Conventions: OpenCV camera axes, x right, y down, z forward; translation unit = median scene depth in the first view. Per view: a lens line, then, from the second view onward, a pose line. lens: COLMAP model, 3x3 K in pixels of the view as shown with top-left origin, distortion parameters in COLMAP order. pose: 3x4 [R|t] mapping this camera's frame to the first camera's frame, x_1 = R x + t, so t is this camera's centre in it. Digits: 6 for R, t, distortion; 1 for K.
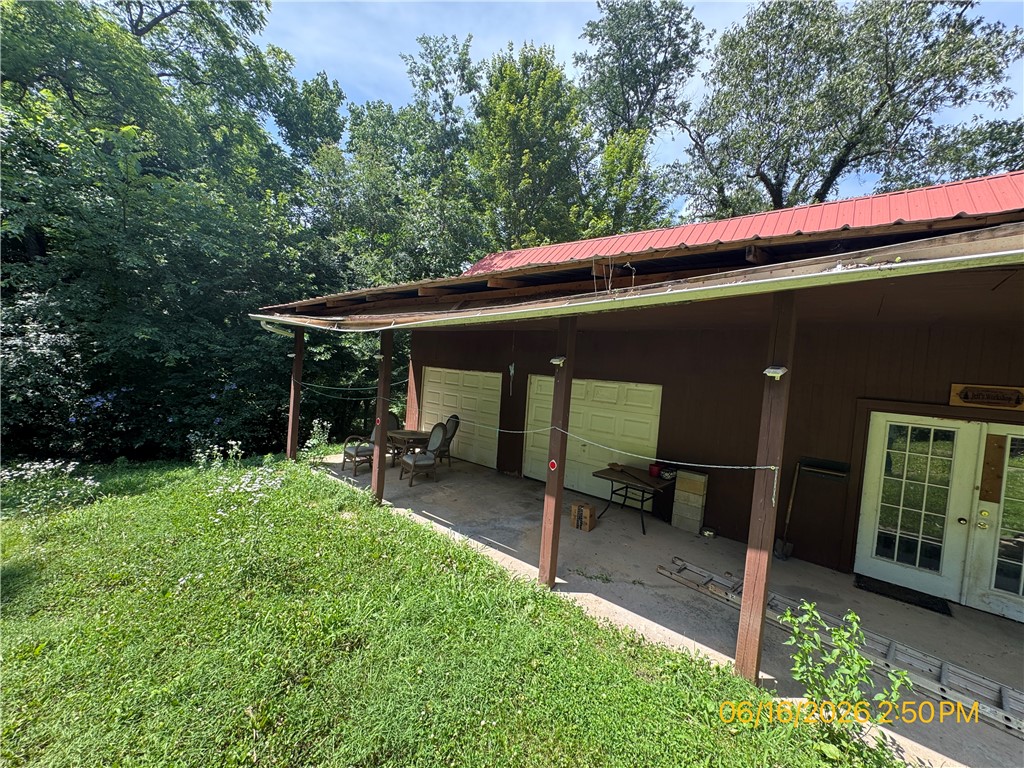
lens RADIAL K [[408.5, 0, 509.1], [0, 408.5, 382.4], [0, 0, 1]] dist [-0.005730, 0.000344]
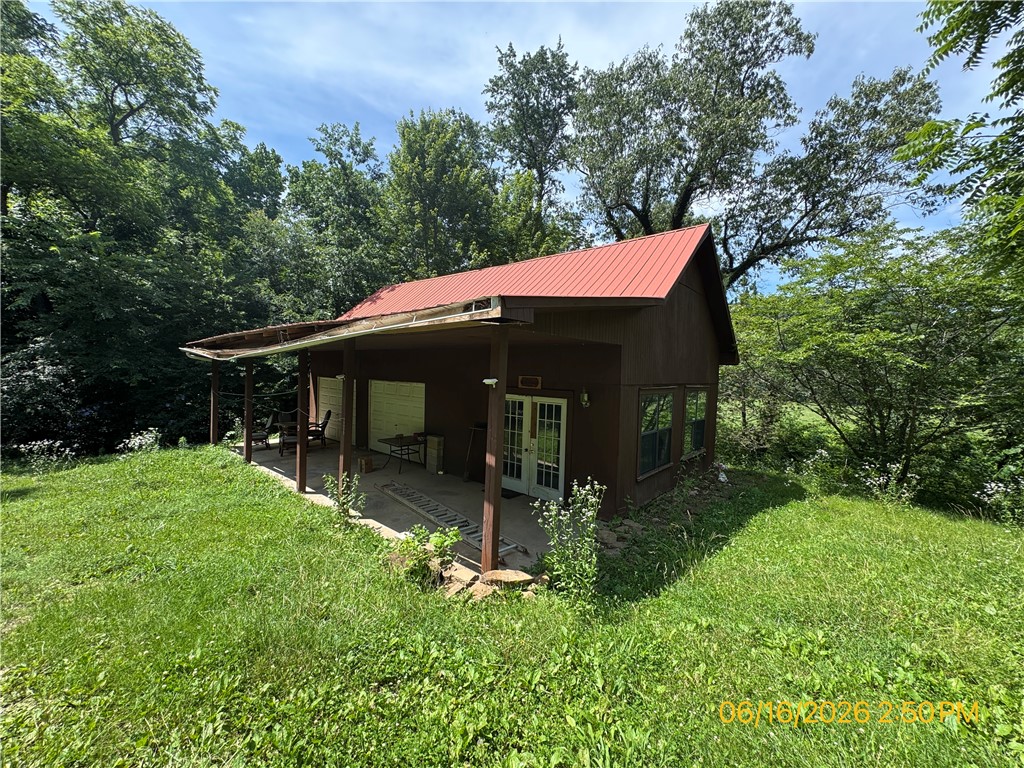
lens RADIAL K [[408.5, 0, 508.5], [0, 408.5, 382.8], [0, 0, 1]] dist [-0.005730, 0.000344]
pose [[0.998704, -0.045574, -0.022641, 0.470752], [0.045465, 0.998952, -0.005326, 0.018393], [0.022860, 0.004290, 0.999729, -0.367137]]
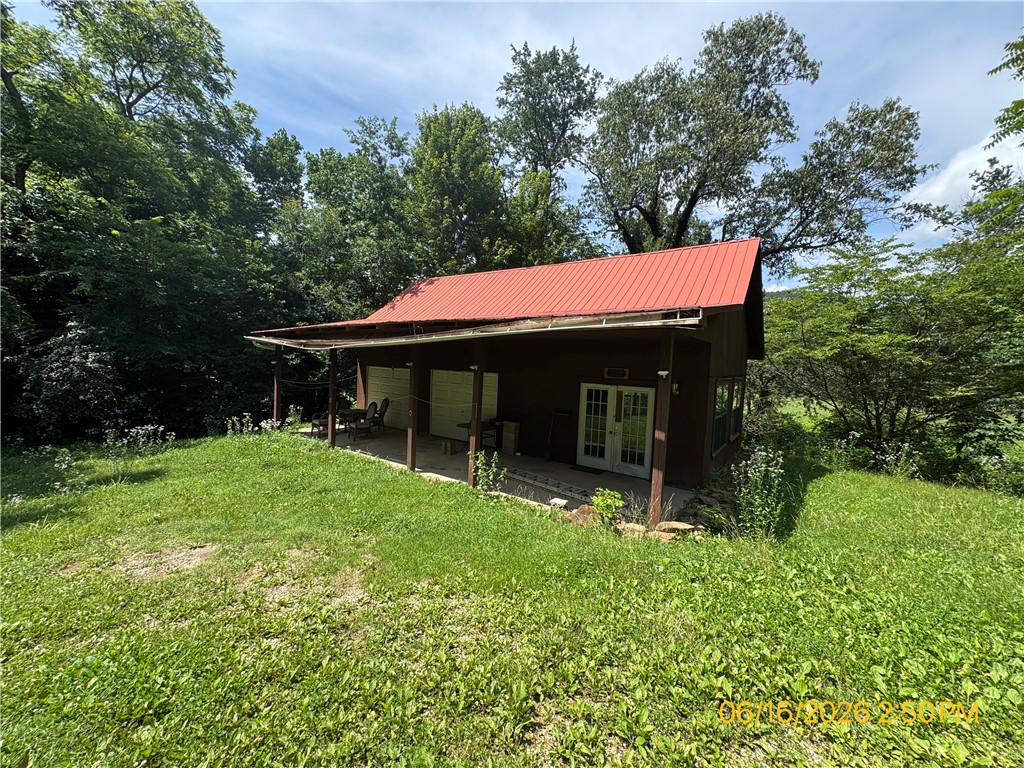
lens RADIAL K [[408.5, 0, 508.0], [0, 408.5, 383.0], [0, 0, 1]] dist [-0.005730, 0.000344]
pose [[0.997732, -0.037456, 0.055926, 0.205235], [0.036284, 0.999103, 0.021835, 0.007635], [-0.056694, -0.019757, 0.998196, -0.465837]]
